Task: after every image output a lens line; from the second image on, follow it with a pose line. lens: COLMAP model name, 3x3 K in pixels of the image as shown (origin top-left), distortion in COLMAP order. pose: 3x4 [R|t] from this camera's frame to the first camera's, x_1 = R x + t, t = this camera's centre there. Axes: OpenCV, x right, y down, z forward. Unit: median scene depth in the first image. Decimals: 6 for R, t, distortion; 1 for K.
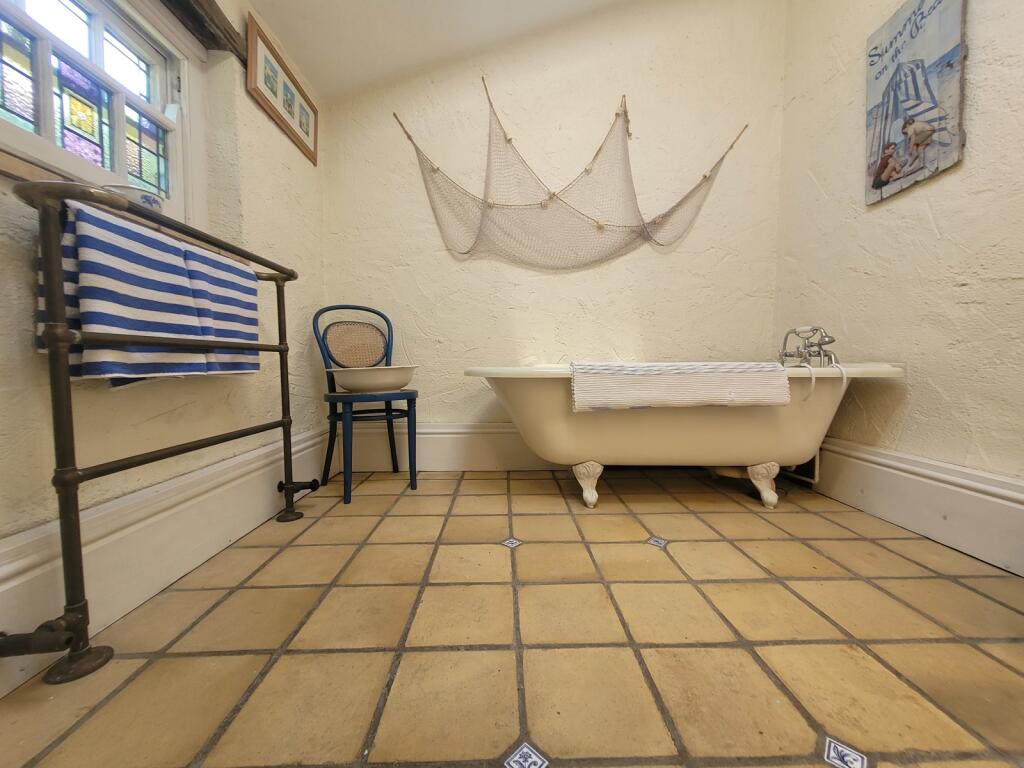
lens RADIAL K [[402.1, 0, 515.5], [0, 402.1, 385.7], [0, 0, 1]] dist [0.004578, -0.000634]
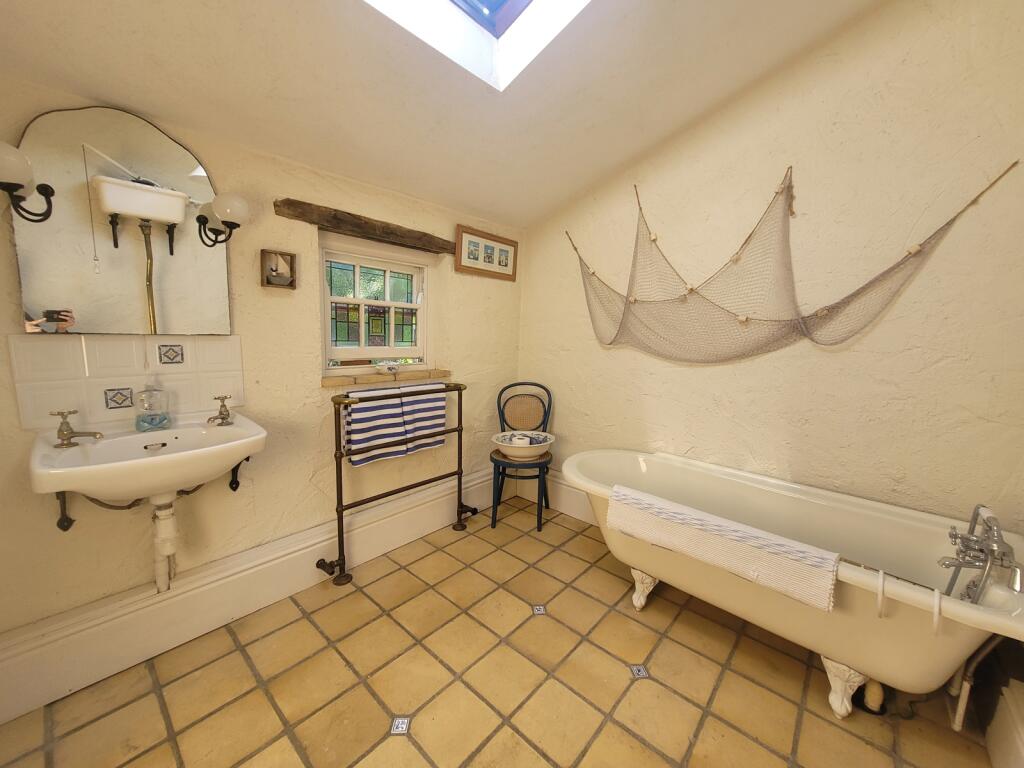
lens RADIAL K [[402.1, 0, 516.9], [0, 402.1, 383.9], [0, 0, 1]] dist [0.004578, -0.000634]
pose [[0.730931, 0.109842, -0.673553, 0.661772], [-0.064953, 0.993679, 0.091562, -0.426063], [0.679353, -0.023176, 0.733446, -0.043988]]
